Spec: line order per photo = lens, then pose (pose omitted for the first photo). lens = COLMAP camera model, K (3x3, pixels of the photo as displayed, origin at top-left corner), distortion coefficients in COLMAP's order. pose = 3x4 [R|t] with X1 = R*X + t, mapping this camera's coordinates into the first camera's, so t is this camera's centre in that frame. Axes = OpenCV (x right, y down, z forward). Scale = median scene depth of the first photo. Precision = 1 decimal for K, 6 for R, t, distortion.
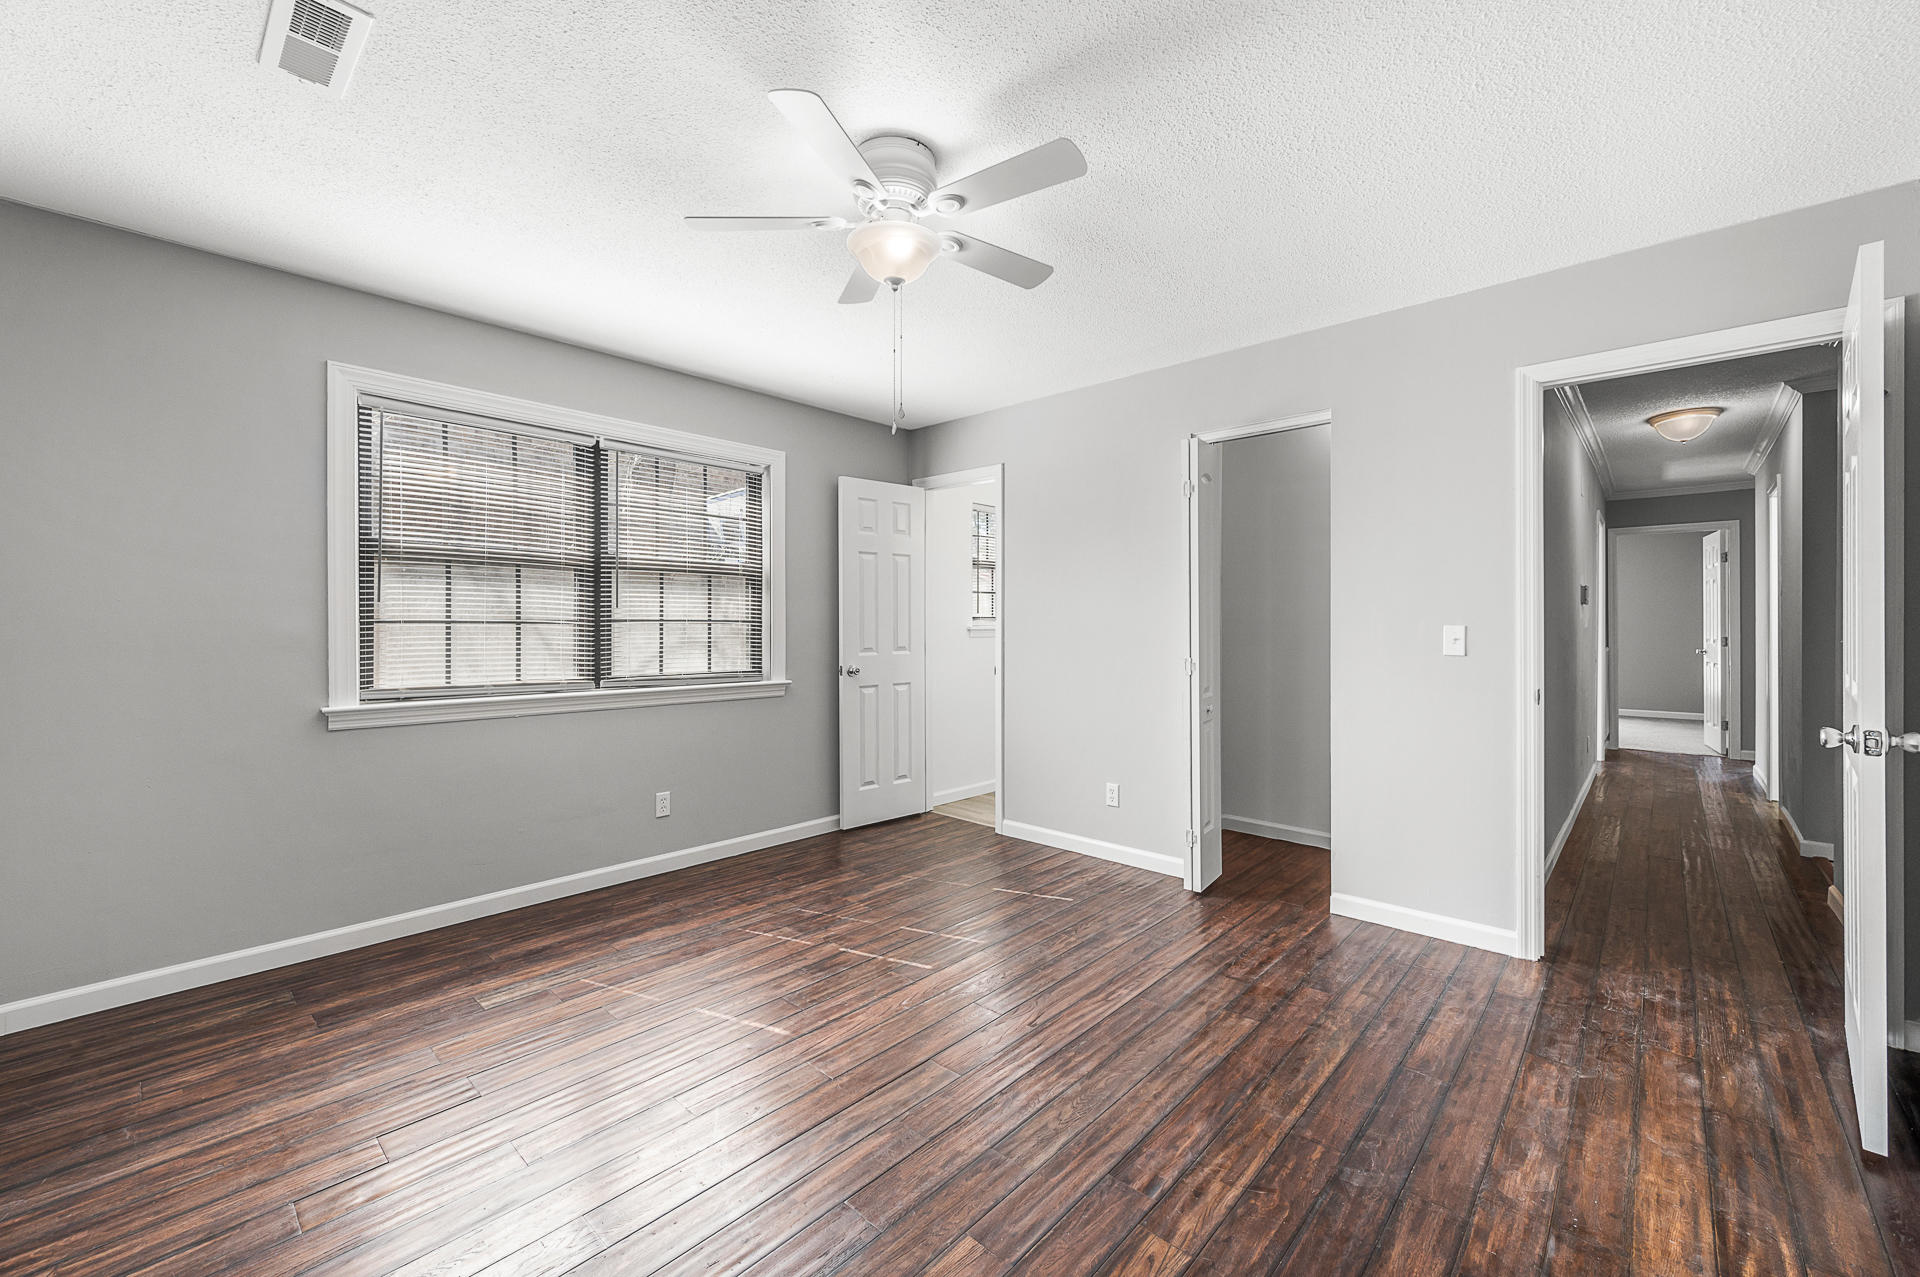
lens RADIAL K [[755.7, 0, 963.8], [0, 755.7, 627.2], [0, 0, 1]] dist [-0.000052, -0.000234]
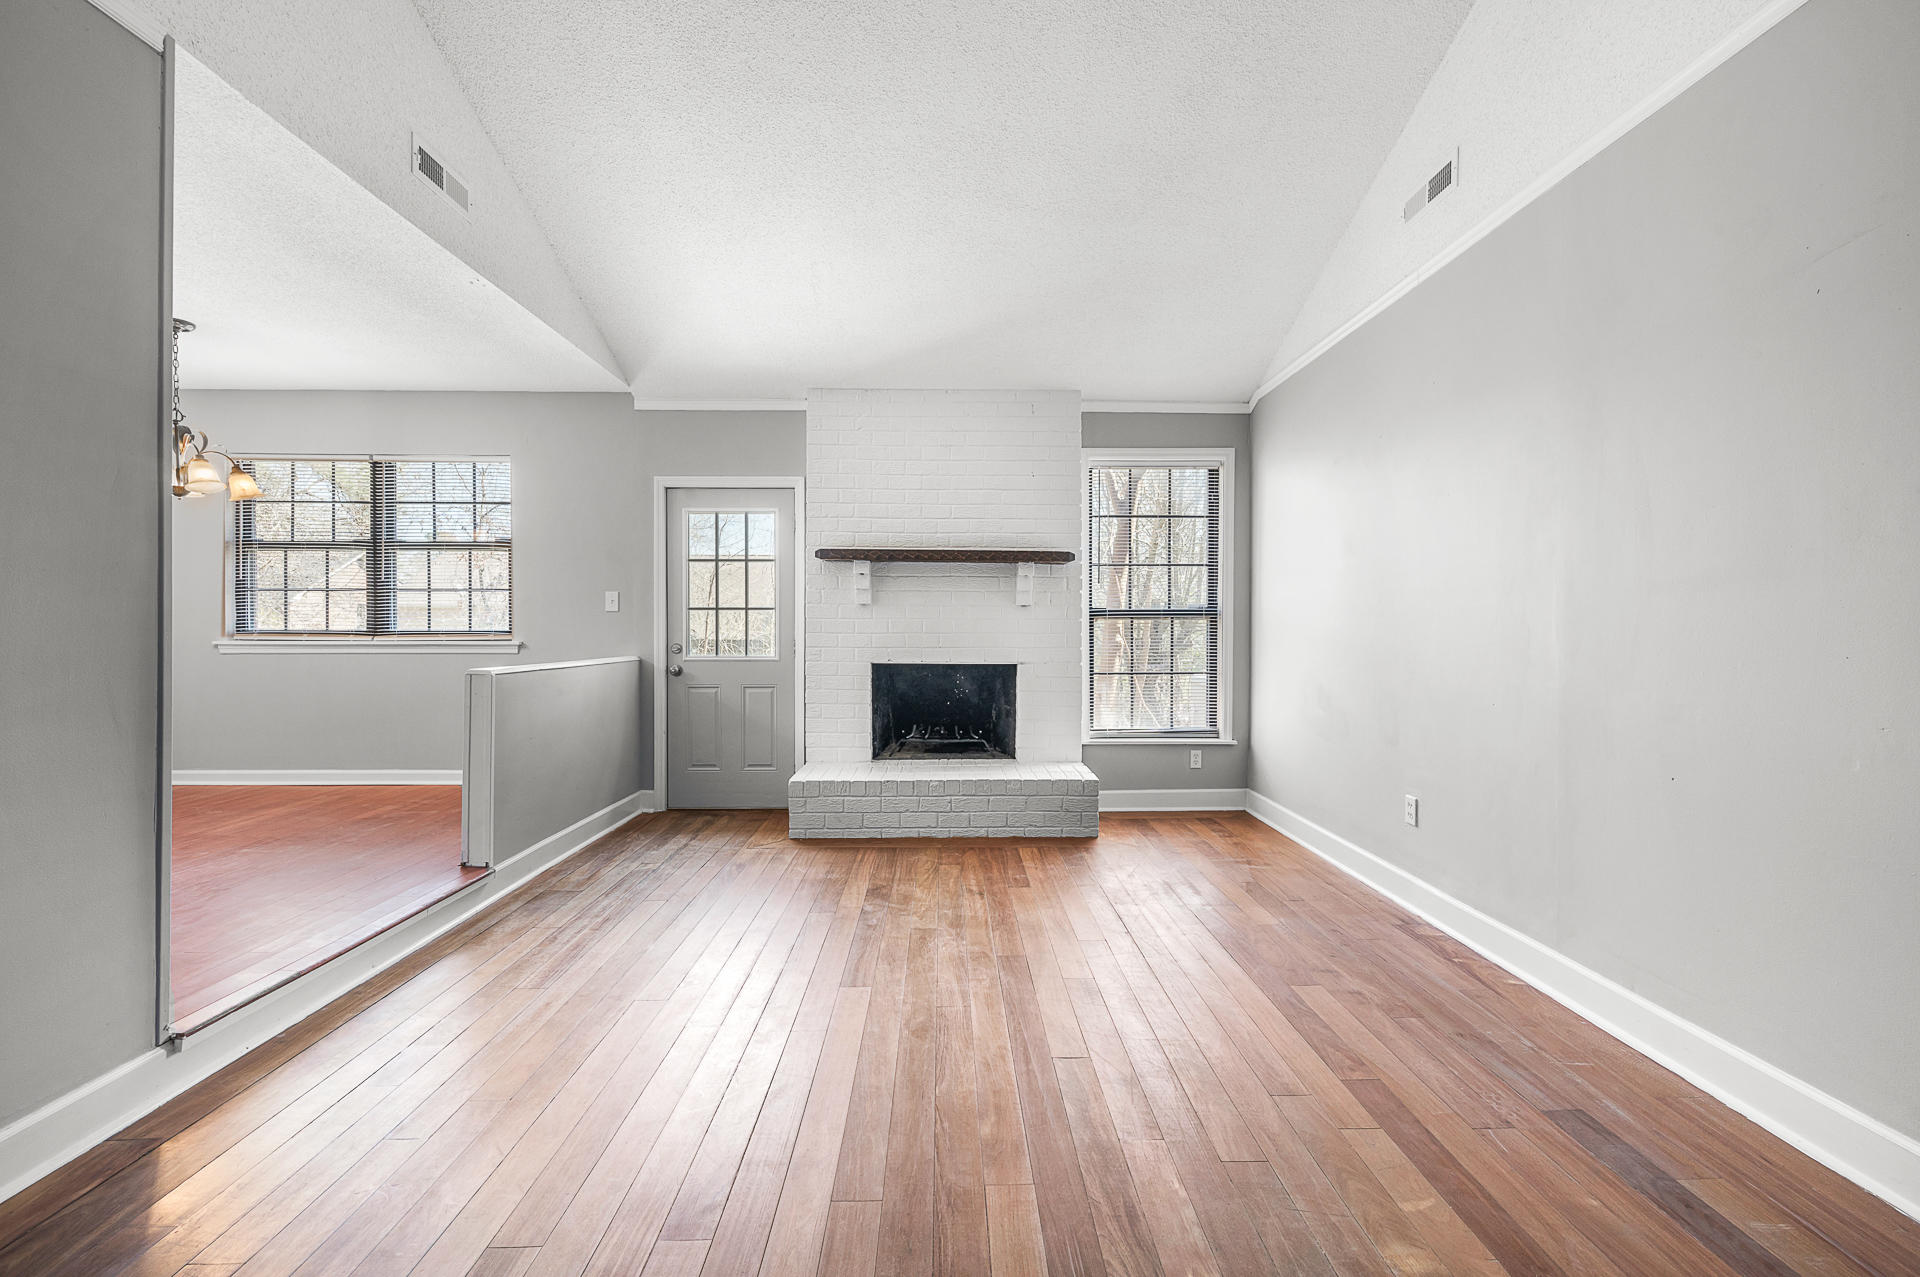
lens RADIAL K [[755.7, 0, 963.8], [0, 755.7, 627.2], [0, 0, 1]] dist [-0.000052, -0.000234]
pose [[0.693147, 0.035026, -0.719945, 1.185525], [-0.019199, 0.999361, 0.030136, 0.001984], [0.720541, -0.007066, 0.693376, 0.827305]]
